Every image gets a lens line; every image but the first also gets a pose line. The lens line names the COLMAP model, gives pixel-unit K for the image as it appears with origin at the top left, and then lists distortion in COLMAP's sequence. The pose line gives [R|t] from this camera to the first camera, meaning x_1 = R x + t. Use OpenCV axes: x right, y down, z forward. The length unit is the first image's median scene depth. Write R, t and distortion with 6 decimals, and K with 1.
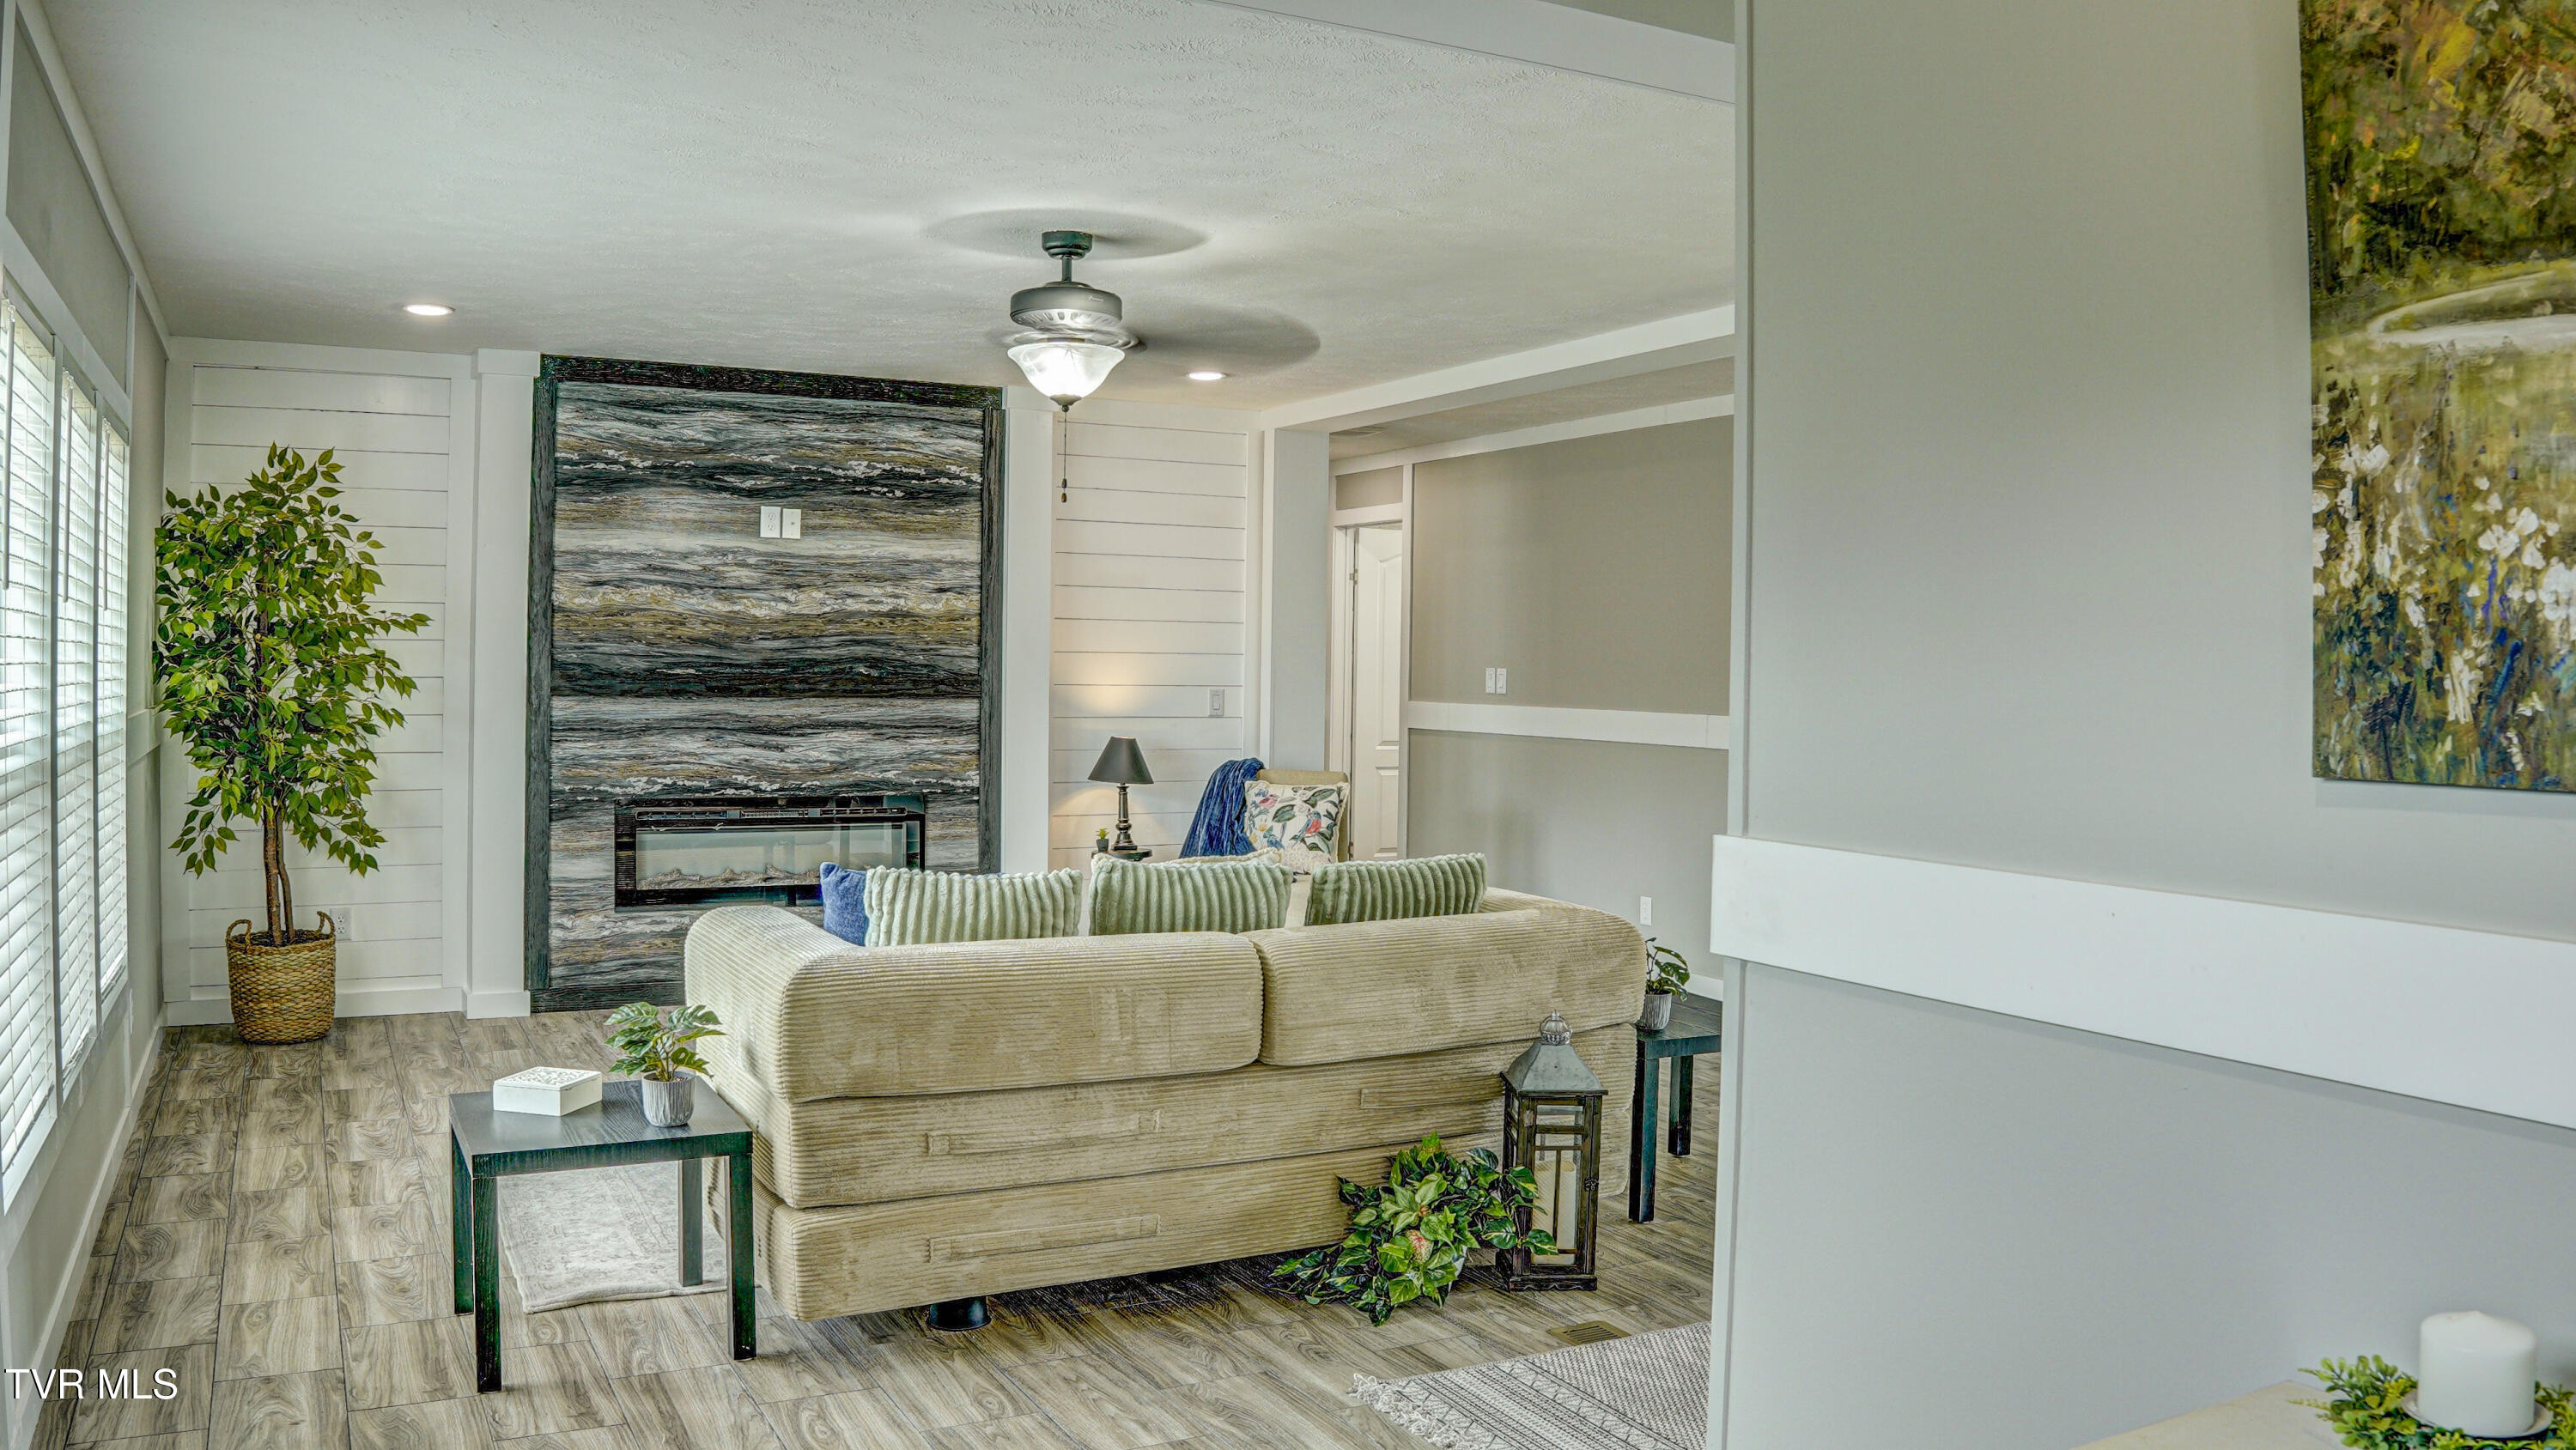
lens RADIAL K [[1949.8, 0, 1288.0], [0, 1949.8, 725.0], [0, 0, 1]] dist [-0.140008, 0.038093]
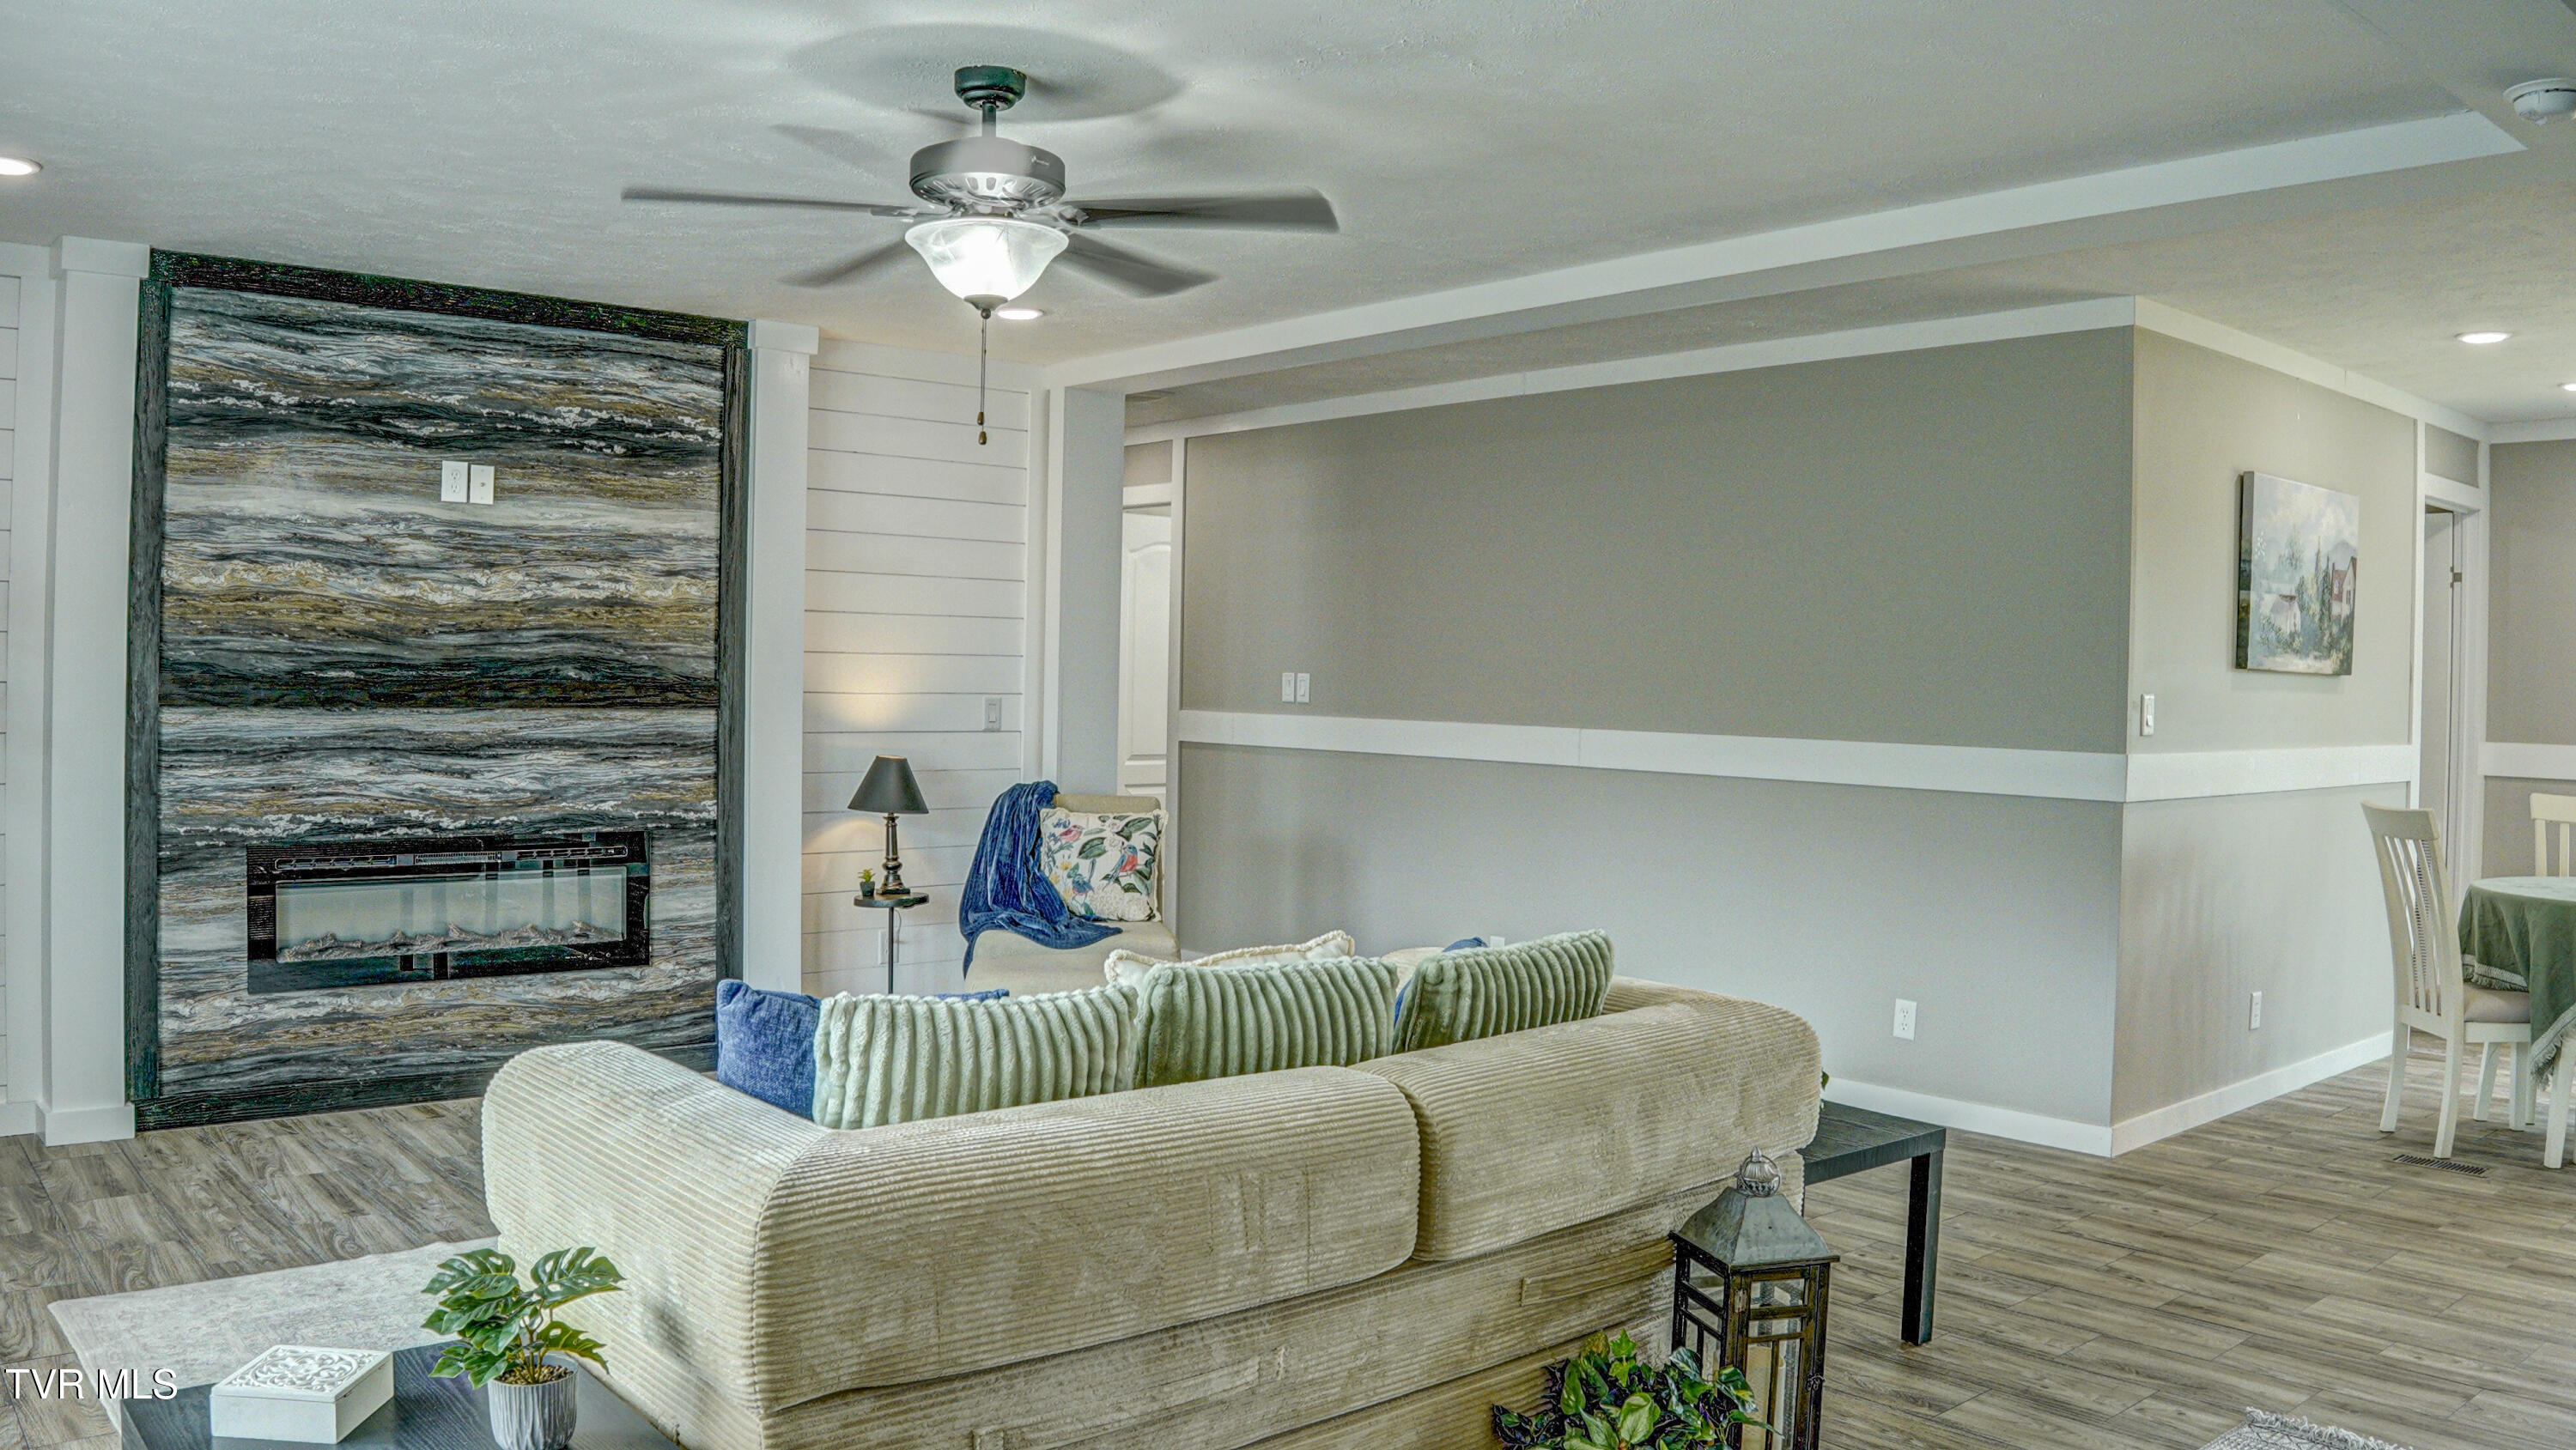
lens RADIAL K [[1949.8, 0, 1288.0], [0, 1949.8, 725.0], [0, 0, 1]] dist [-0.140008, 0.038093]
pose [[0.976106, -0.001064, 0.217293, -0.110813], [0.001149, 0.999999, -0.000265, -0.007304], [-0.217293, 0.000508, 0.976106, 0.191235]]
